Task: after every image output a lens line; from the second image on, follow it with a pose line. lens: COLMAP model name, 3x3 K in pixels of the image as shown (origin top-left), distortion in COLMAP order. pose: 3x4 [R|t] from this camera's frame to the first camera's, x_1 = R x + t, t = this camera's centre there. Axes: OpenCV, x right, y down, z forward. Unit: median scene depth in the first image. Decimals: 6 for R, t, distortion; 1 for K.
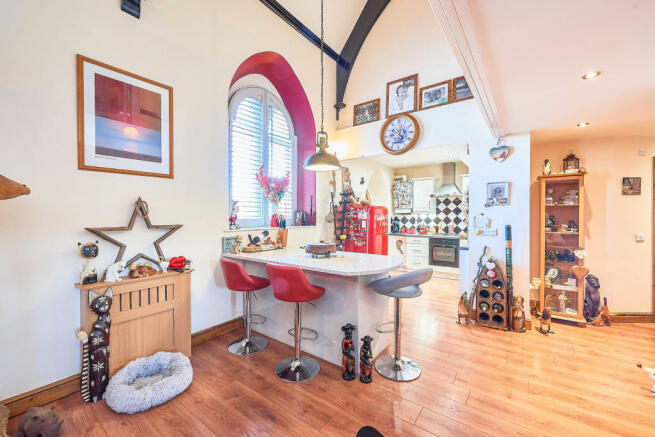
lens RADIAL K [[261.8, 0, 345.2], [0, 261.8, 217.2], [0, 0, 1]] dist [-0.000634, -0.000110]
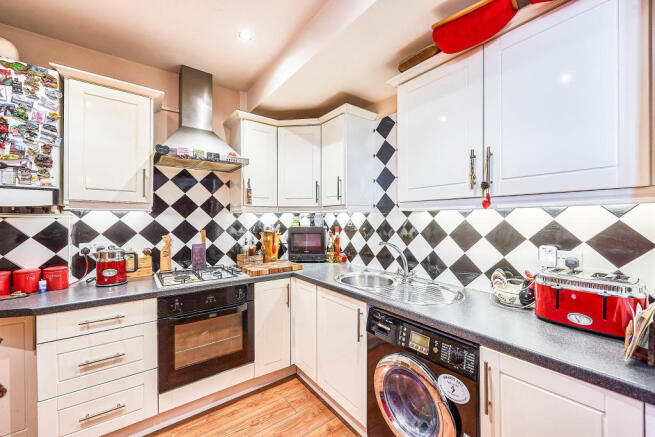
lens RADIAL K [[261.3, 0, 327.5], [0, 261.3, 218.5], [0, 0, 1]] dist [0.000221, 0.000071]
pose [[0.309338, 0.001931, 0.950950, 0.187612], [0.003405, 0.999989, -0.003138, -0.006377], [-0.950946, 0.004209, 0.309328, 1.260457]]
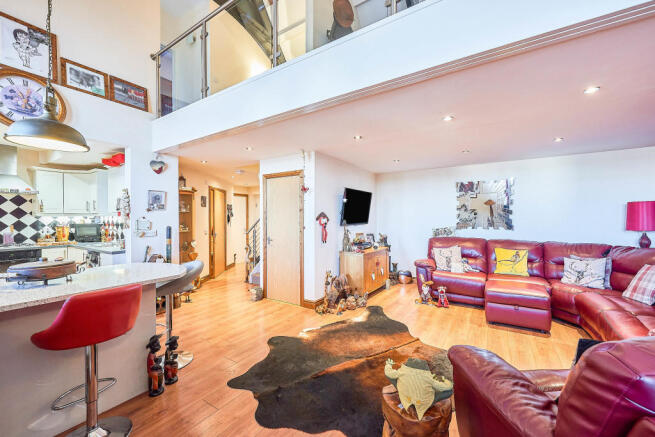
lens RADIAL K [[261.3, 0, 327.5], [0, 261.3, 218.5], [0, 0, 1]] dist [0.000221, 0.000071]
pose [[-0.044260, 0.000571, 0.999020, -0.622269], [0.007150, 0.999974, -0.000255, -0.002670], [-0.998994, 0.007131, -0.044263, 0.280808]]
